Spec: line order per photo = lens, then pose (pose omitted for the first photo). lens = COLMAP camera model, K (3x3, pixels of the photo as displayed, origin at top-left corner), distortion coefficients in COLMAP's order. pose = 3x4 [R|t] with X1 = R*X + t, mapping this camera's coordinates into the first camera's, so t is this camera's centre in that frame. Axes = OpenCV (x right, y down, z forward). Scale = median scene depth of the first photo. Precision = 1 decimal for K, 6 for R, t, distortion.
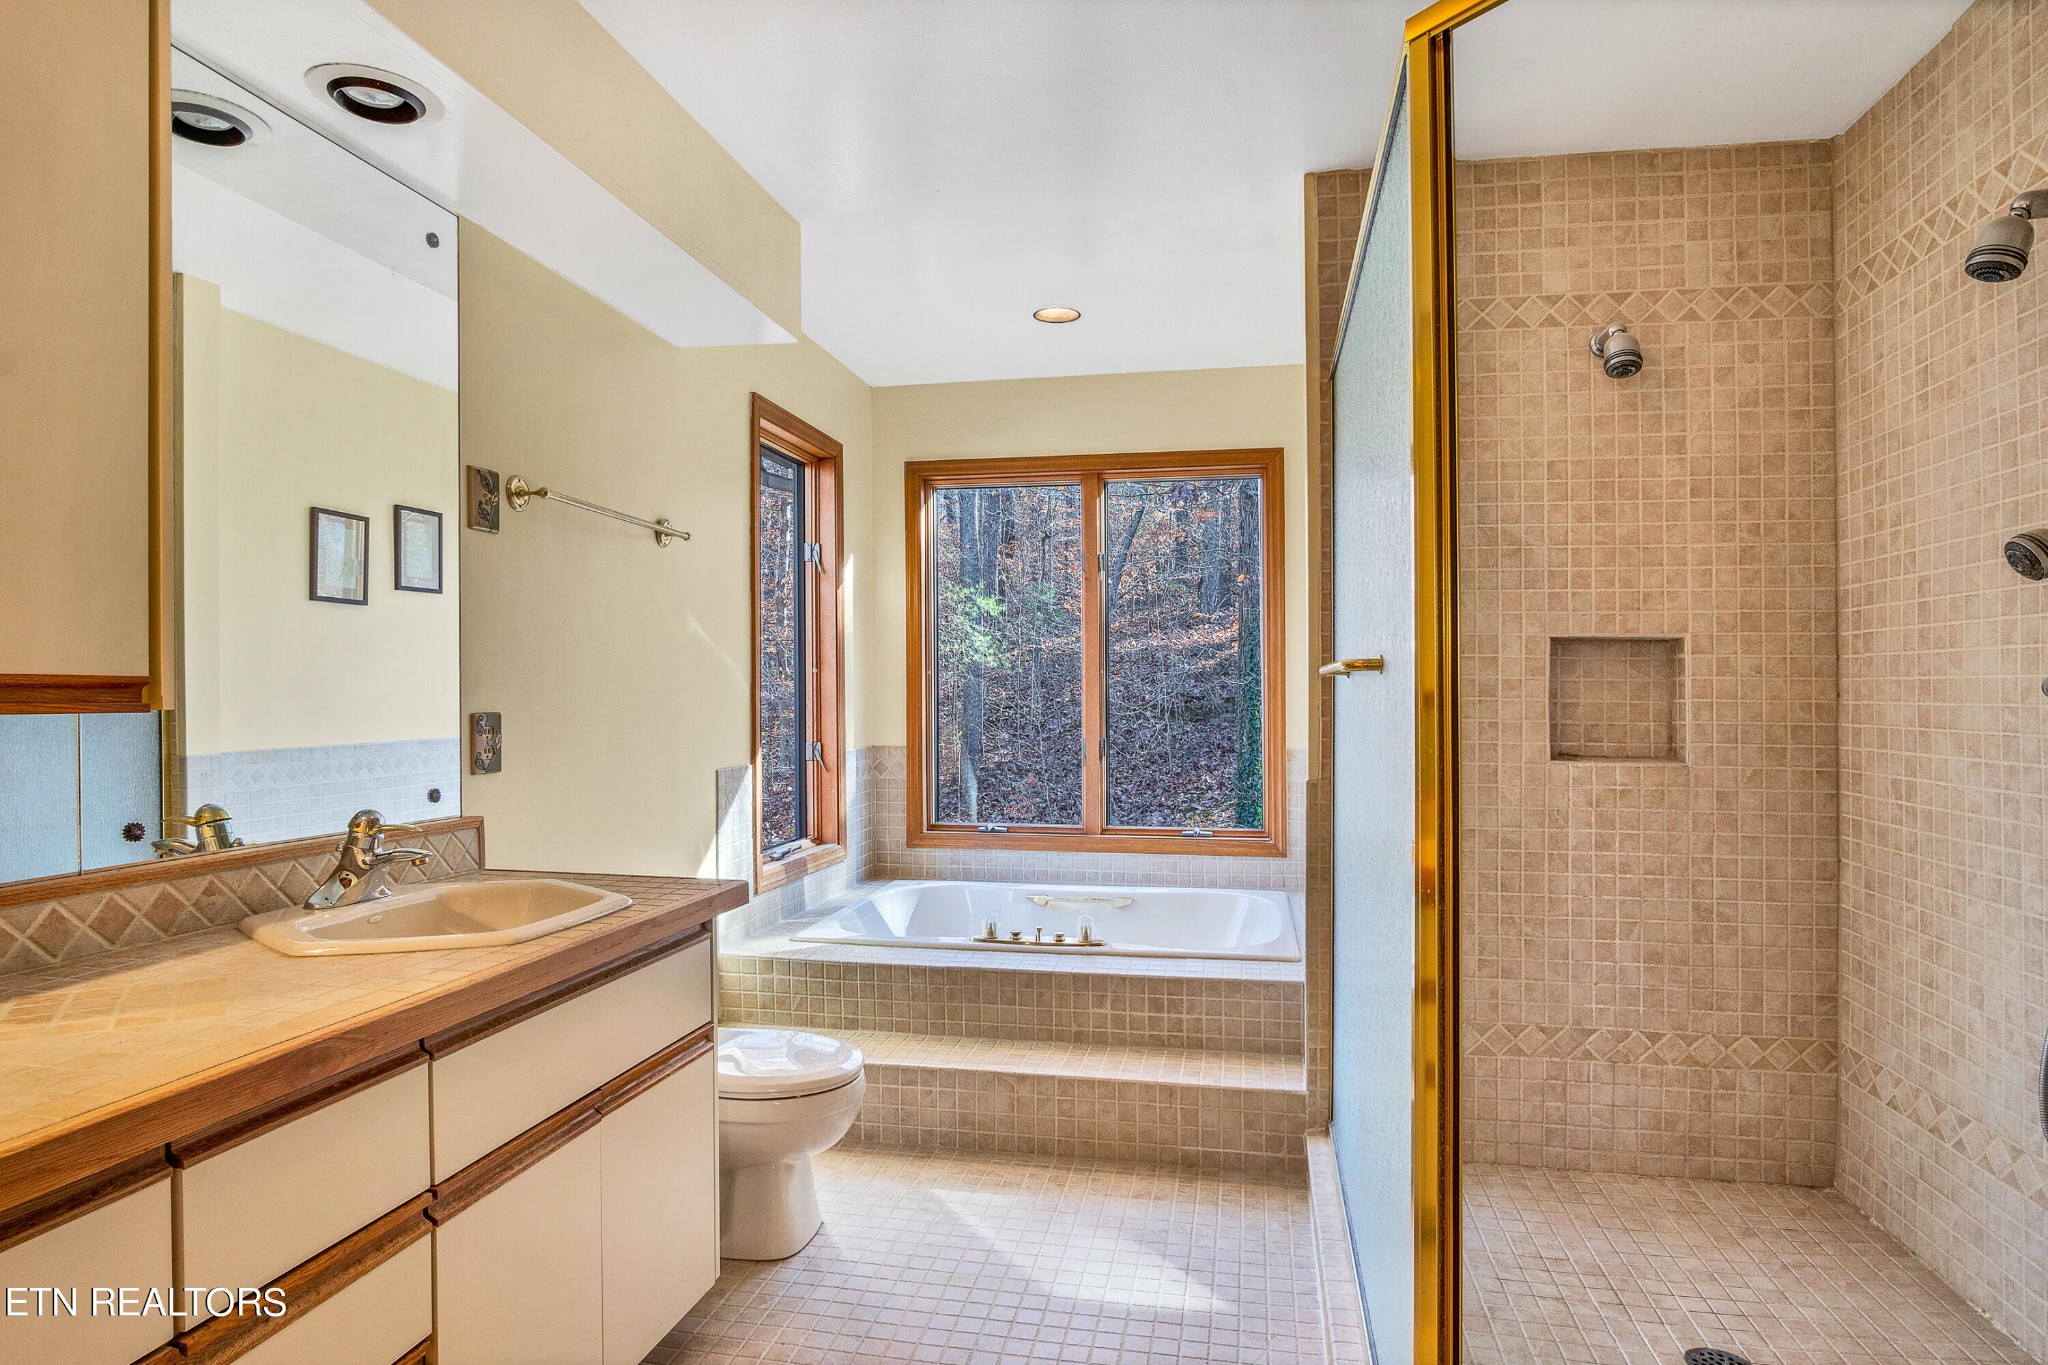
lens RADIAL K [[1138.2, 0, 1025.1], [0, 1138.2, 688.0], [0, 0, 1]] dist [-0.025941, 0.003198]
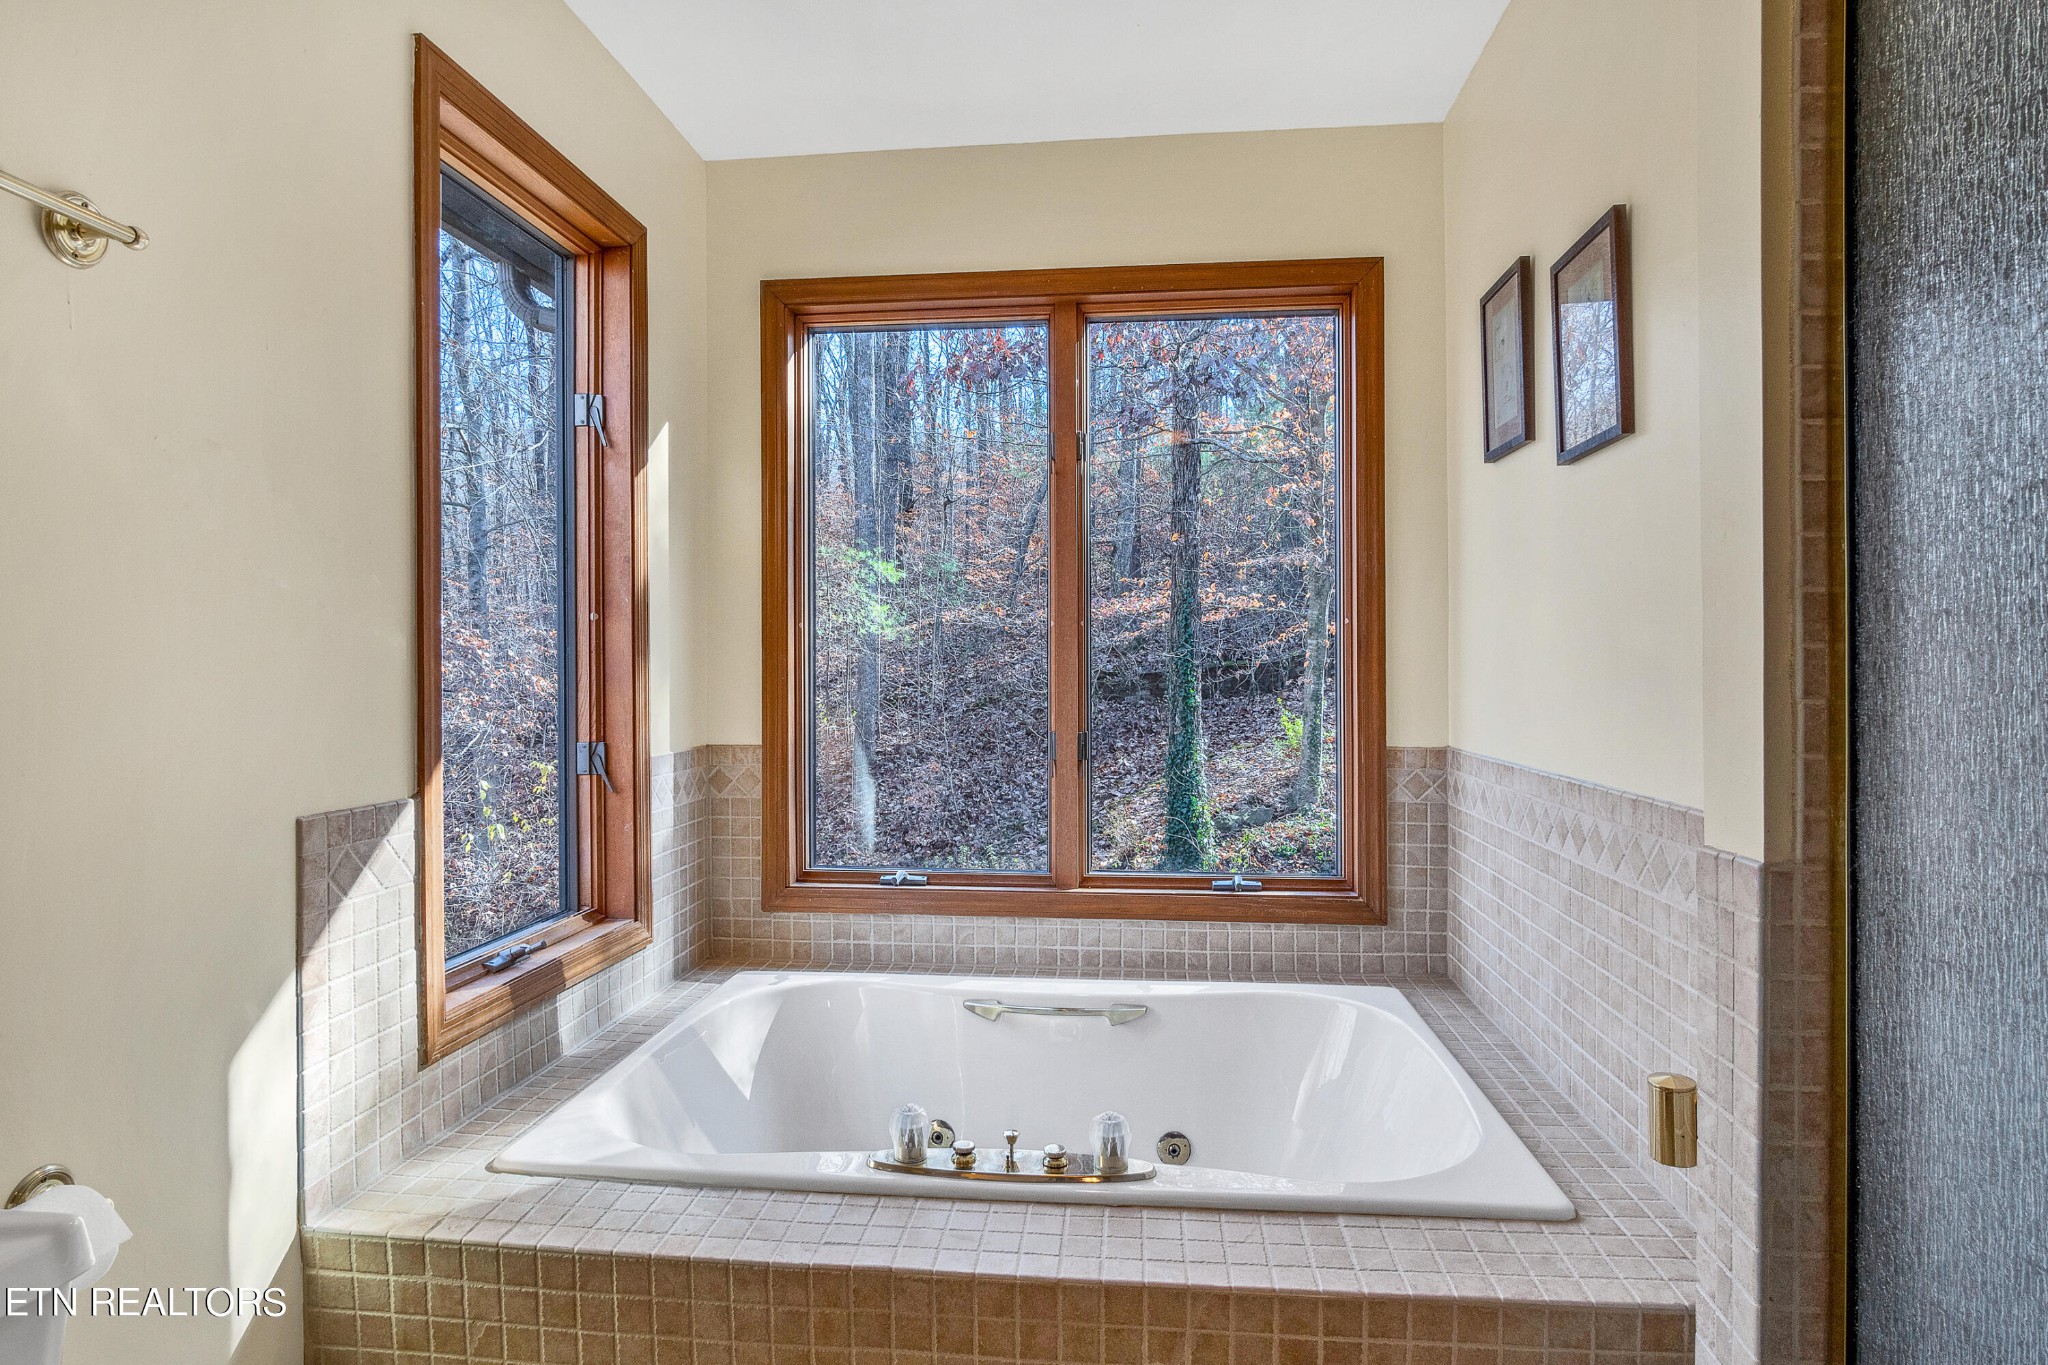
lens RADIAL K [[1138.2, 0, 1032.1], [0, 1138.2, 642.7], [0, 0, 1]] dist [-0.025941, 0.003198]
pose [[0.995262, 0.001201, 0.097219, -0.019081], [0.000766, 0.999796, -0.020197, 0.008239], [-0.097223, 0.020176, 0.995058, 0.377911]]
